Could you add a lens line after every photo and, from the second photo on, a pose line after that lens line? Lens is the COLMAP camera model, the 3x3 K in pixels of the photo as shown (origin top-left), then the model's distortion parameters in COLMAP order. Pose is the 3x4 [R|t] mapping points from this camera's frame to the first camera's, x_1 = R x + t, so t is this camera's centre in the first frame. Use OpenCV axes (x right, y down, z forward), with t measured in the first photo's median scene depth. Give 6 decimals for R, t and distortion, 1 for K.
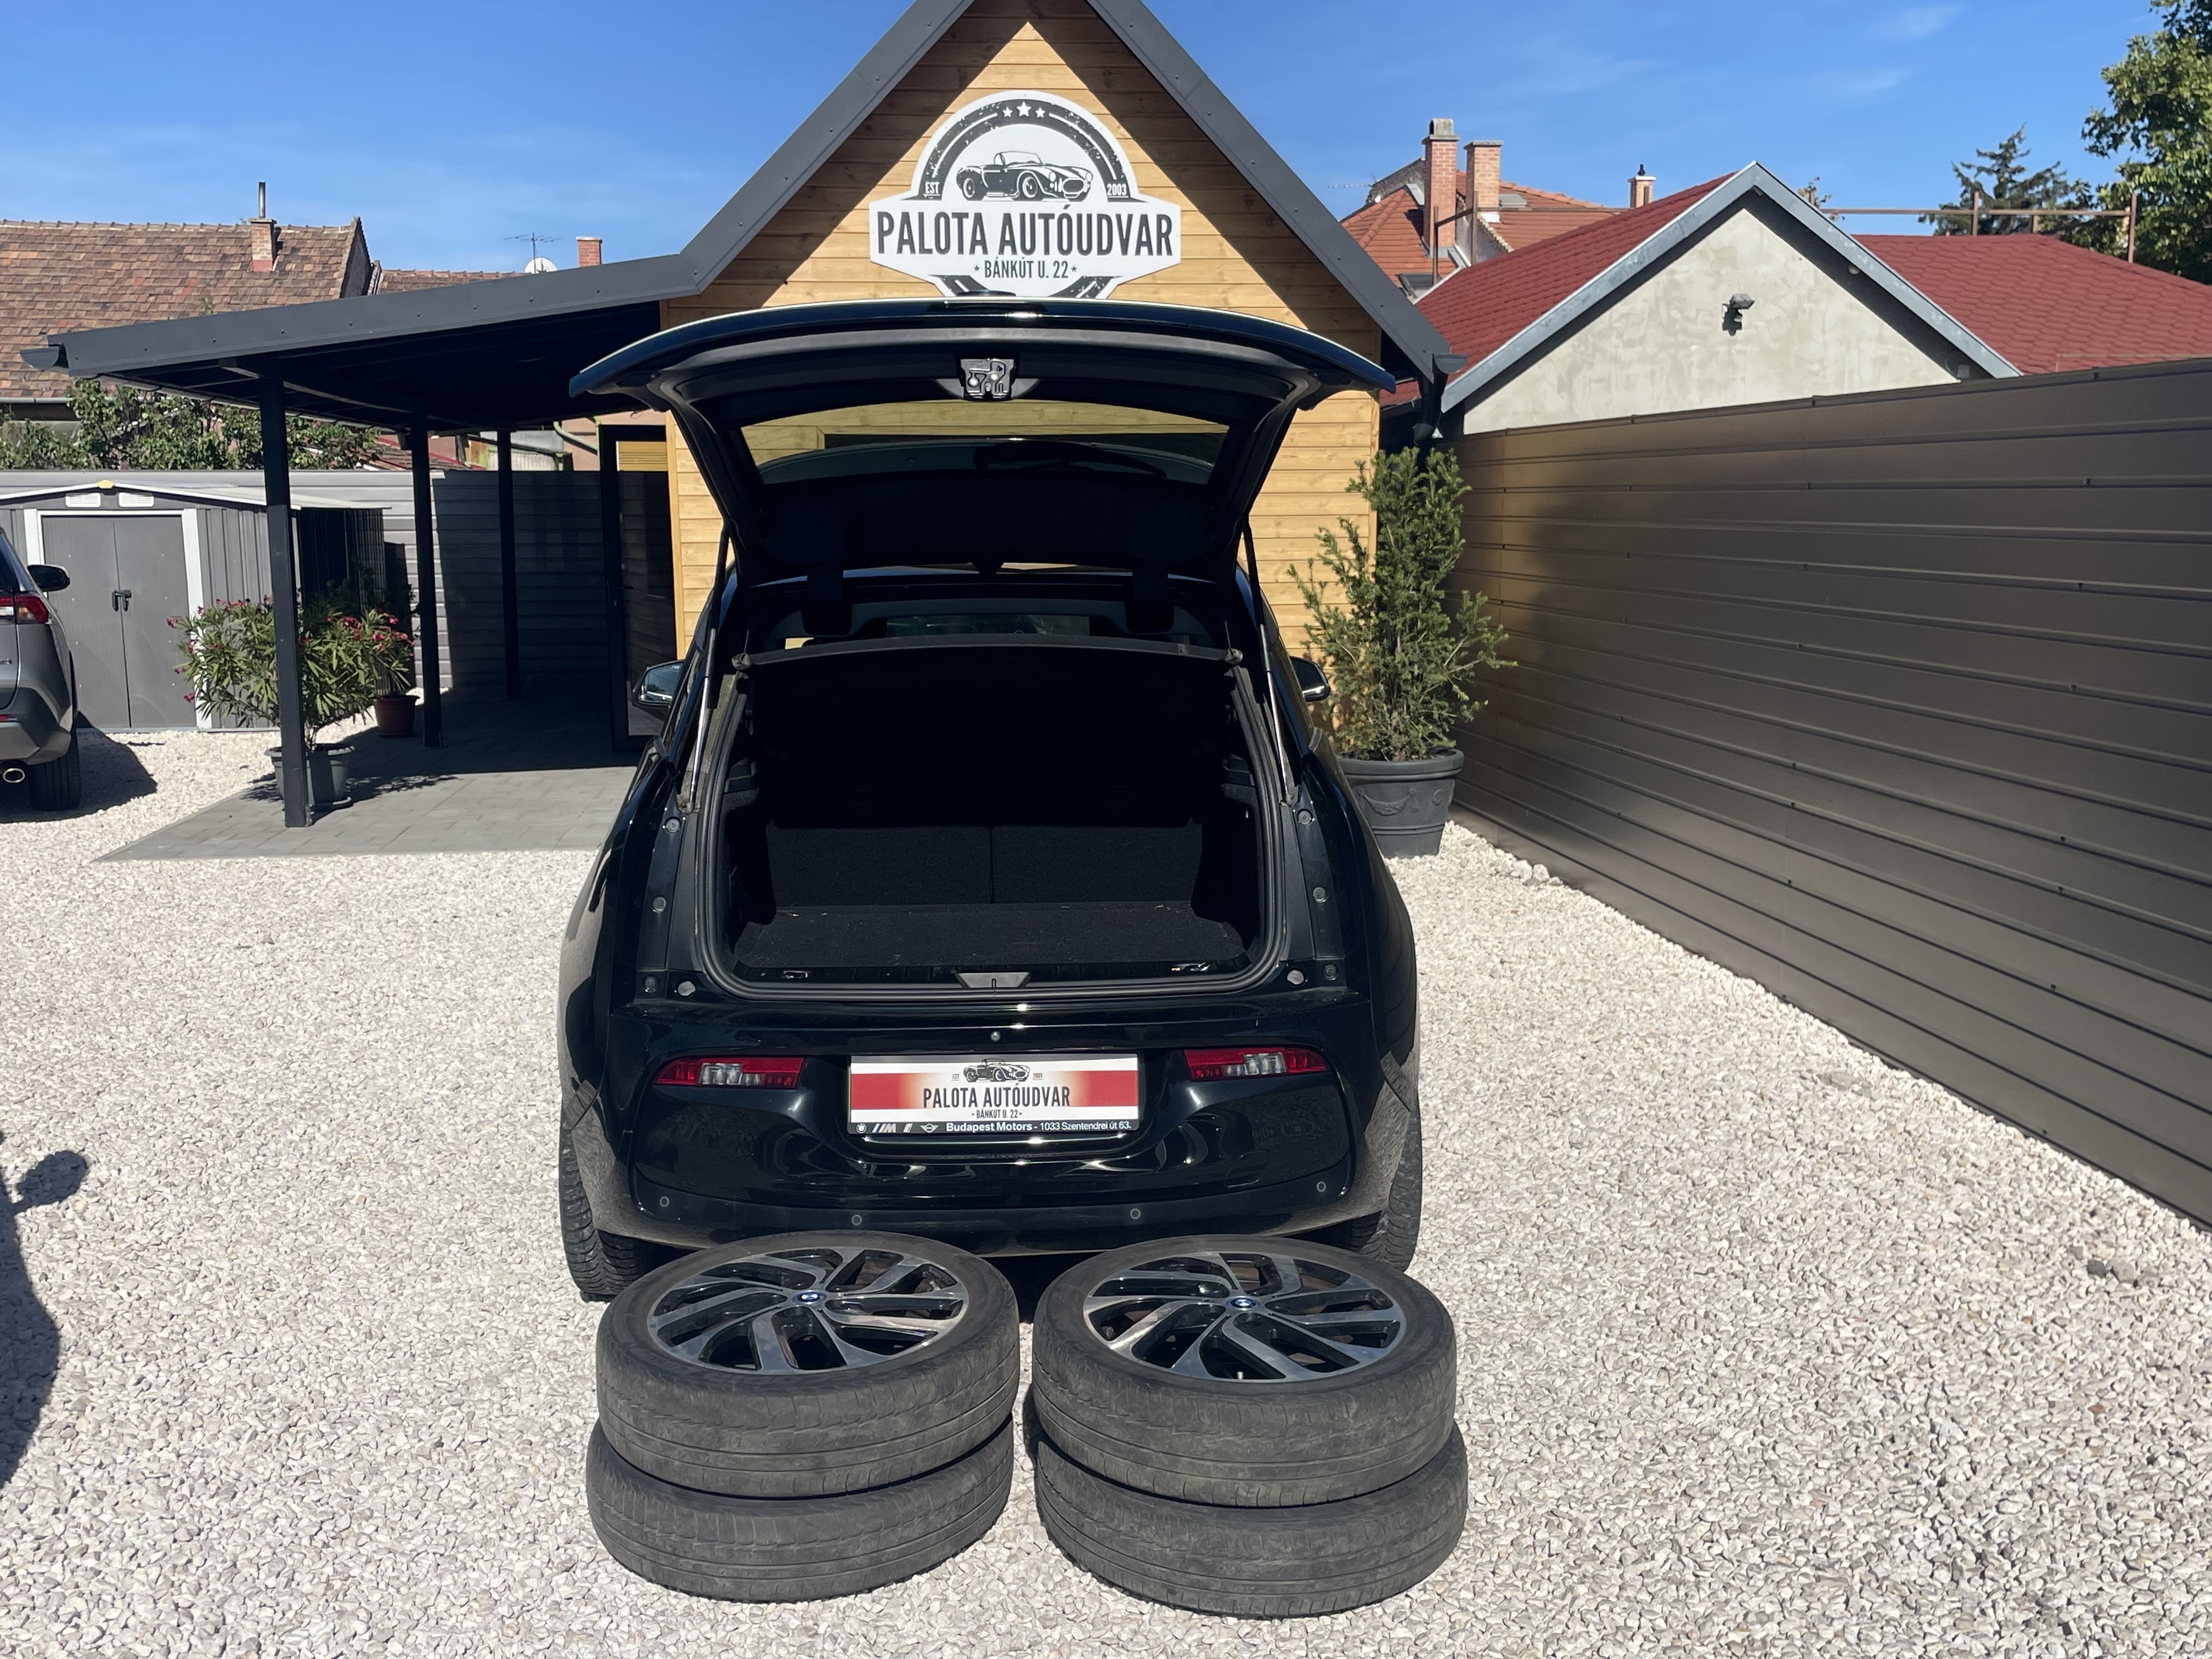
lens RADIAL K [[2156.7, 0, 1087.5], [0, 2156.7, 820.3], [0, 0, 1]] dist [0.066594, 0.000000]
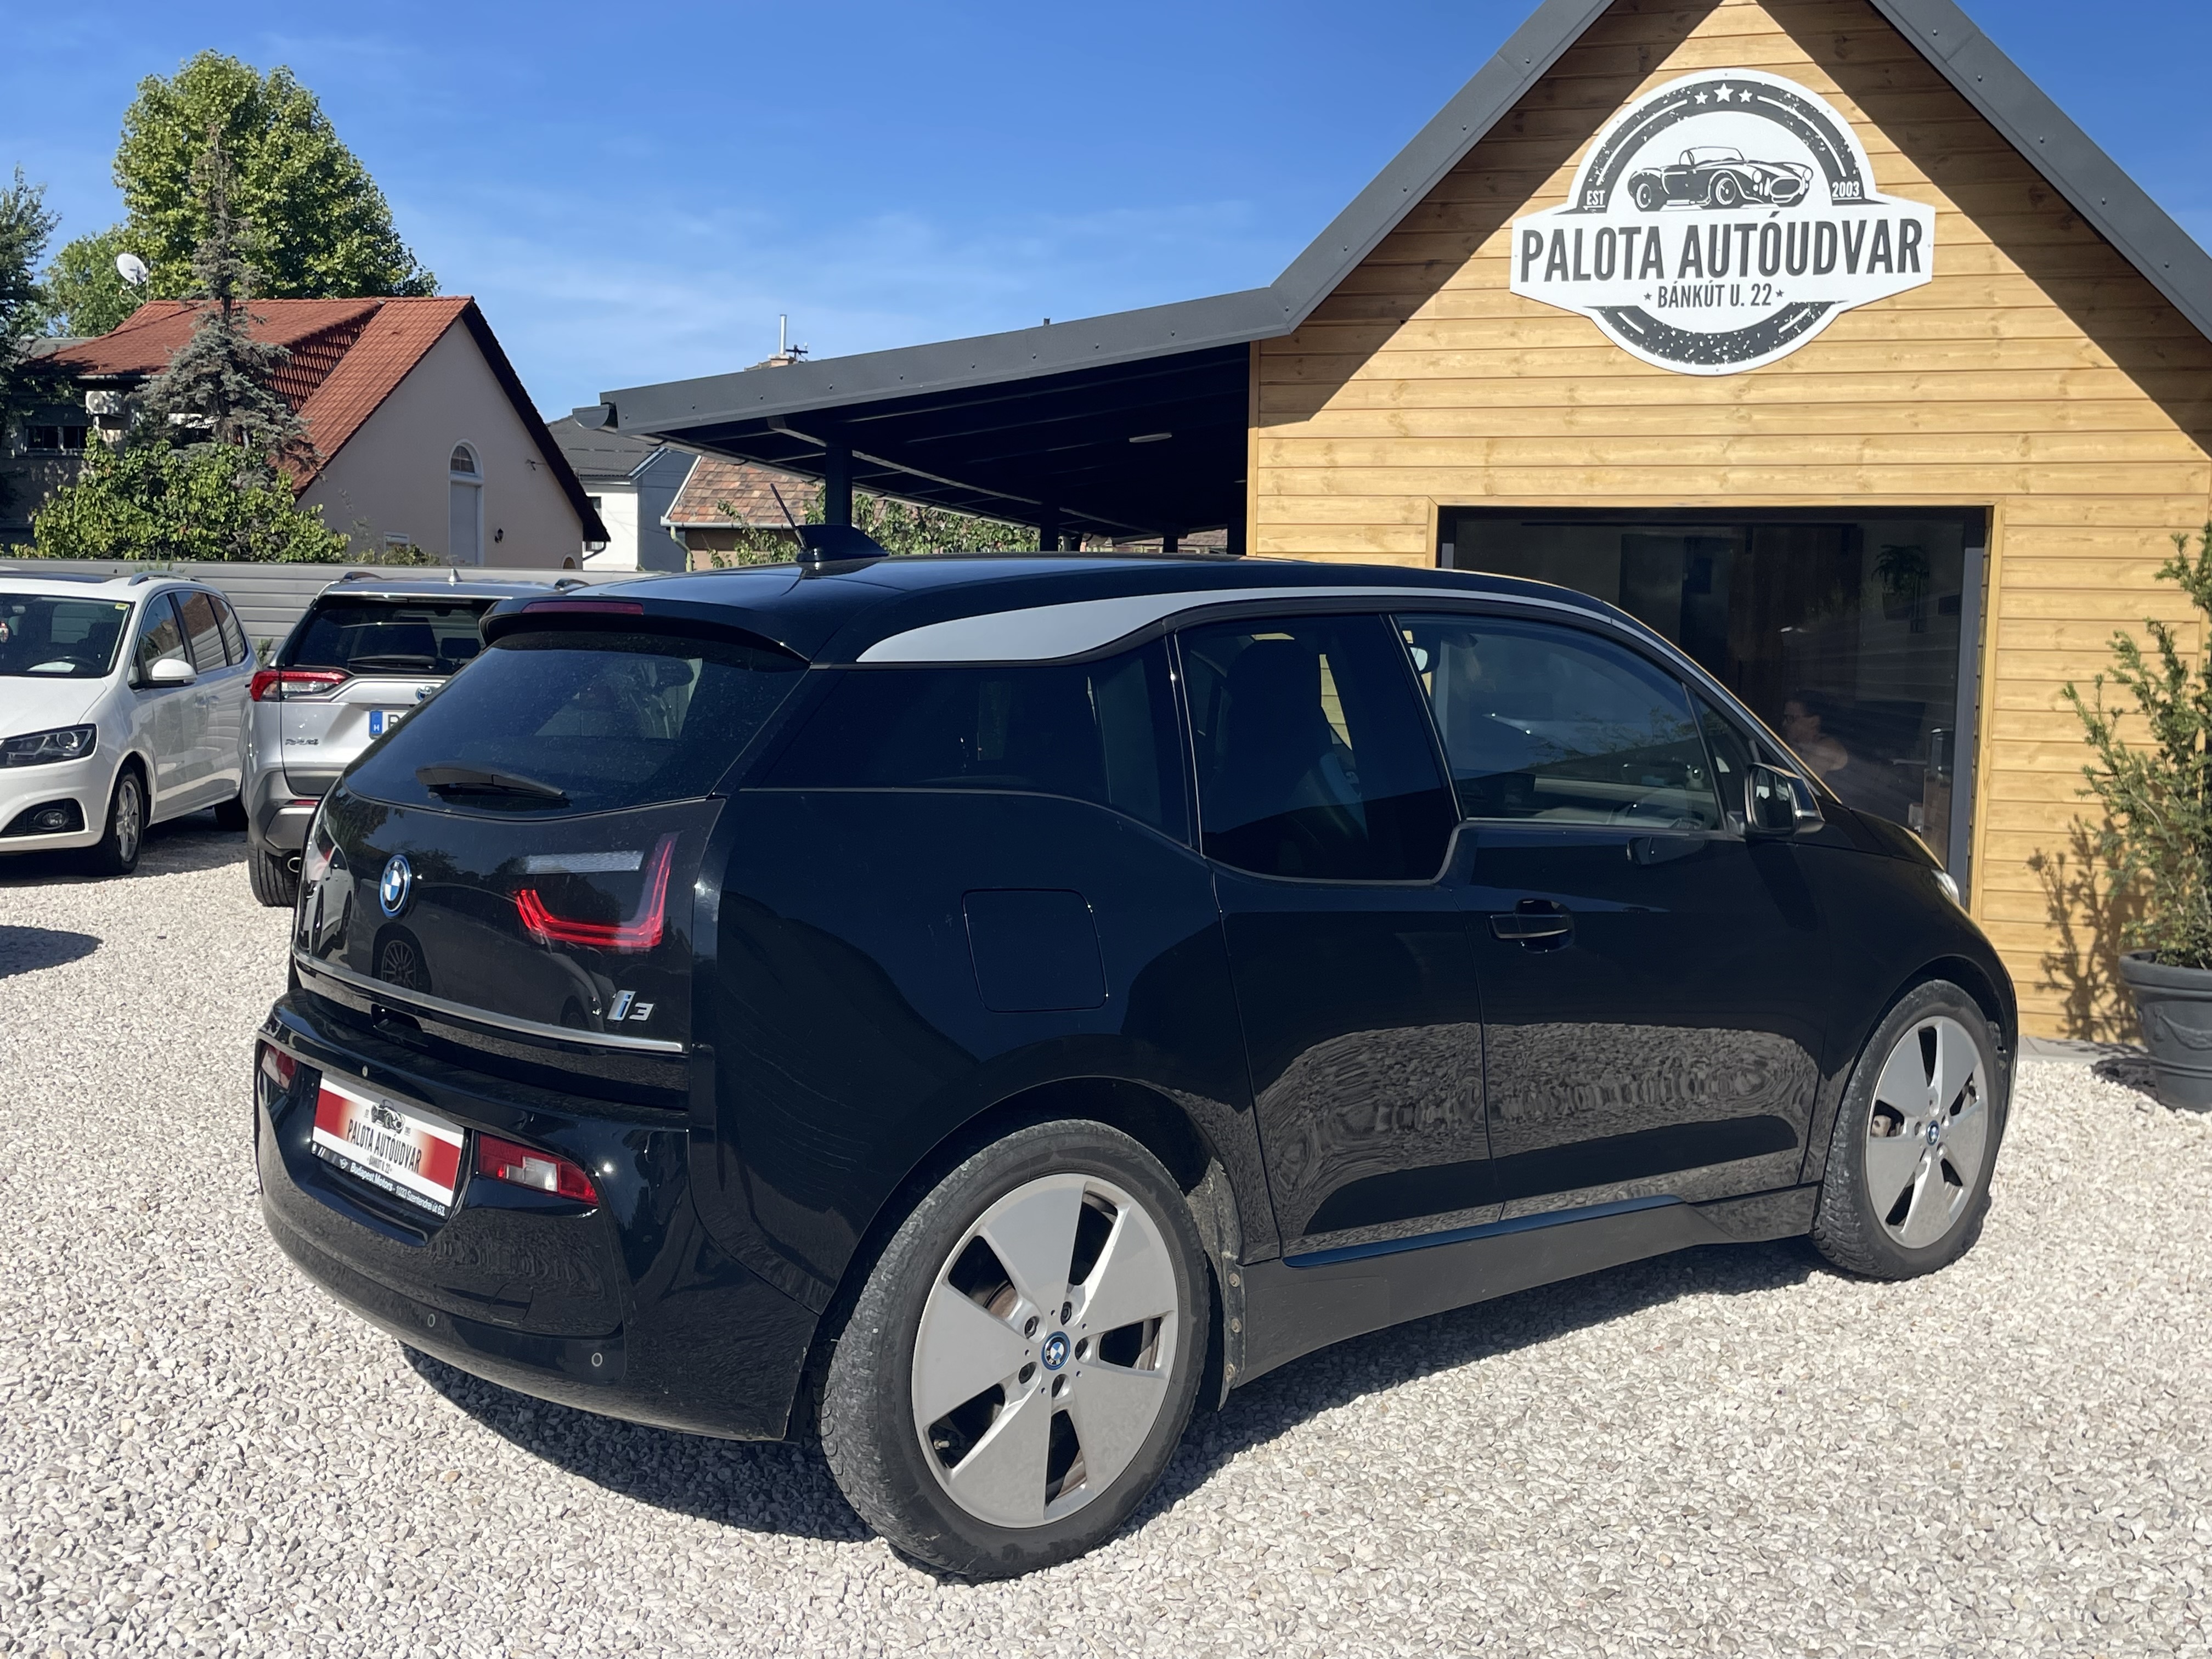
lens RADIAL K [[2237.8, 0, 1064.7], [0, 2237.8, 812.6], [0, 0, 1]] dist [0.028839, 0.000000]
pose [[0.933914, 0.053294, -0.353504, 0.048377], [-0.079180, 0.995103, -0.059163, -0.005517], [0.348619, 0.083243, 0.933560, 0.188047]]
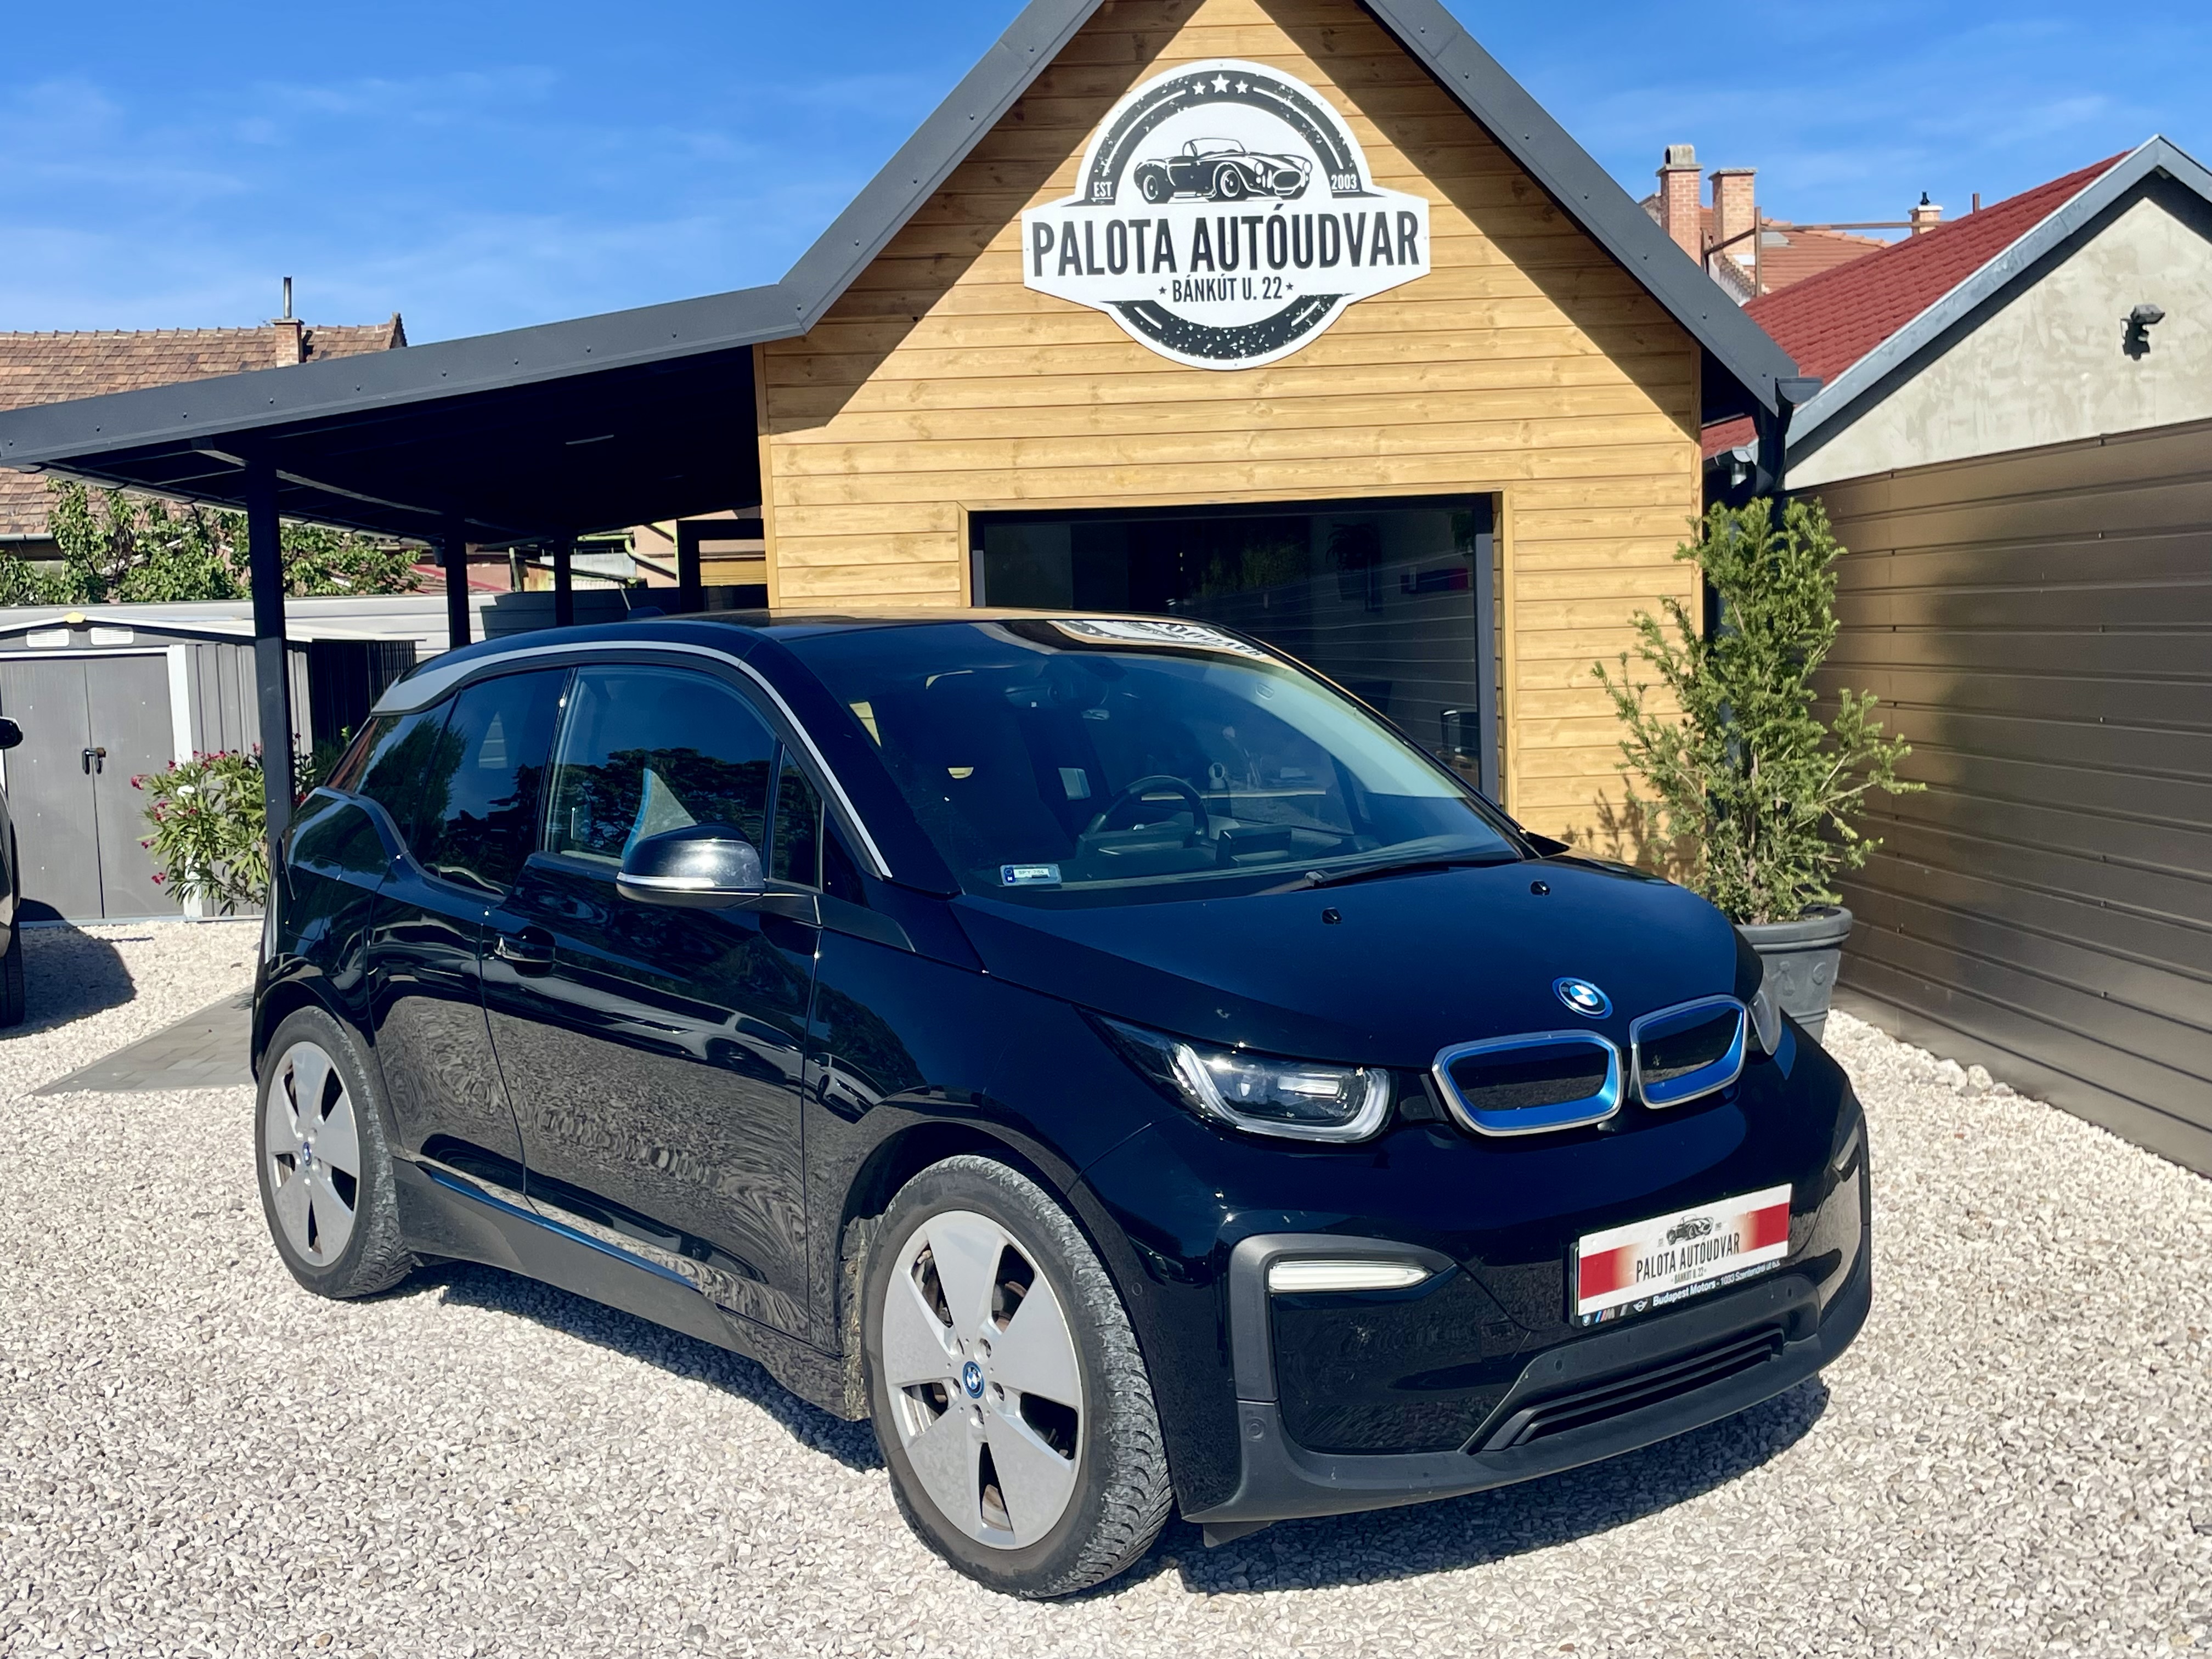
lens RADIAL K [[2556.7, 0, 1095.2], [0, 2556.7, 809.7], [0, 0, 1]] dist [0.062417, 0.000000]
pose [[0.997915, -0.025092, -0.059470, -0.025726], [0.020572, 0.996938, -0.075440, -0.004910], [0.061181, 0.074059, 0.995375, 0.113869]]
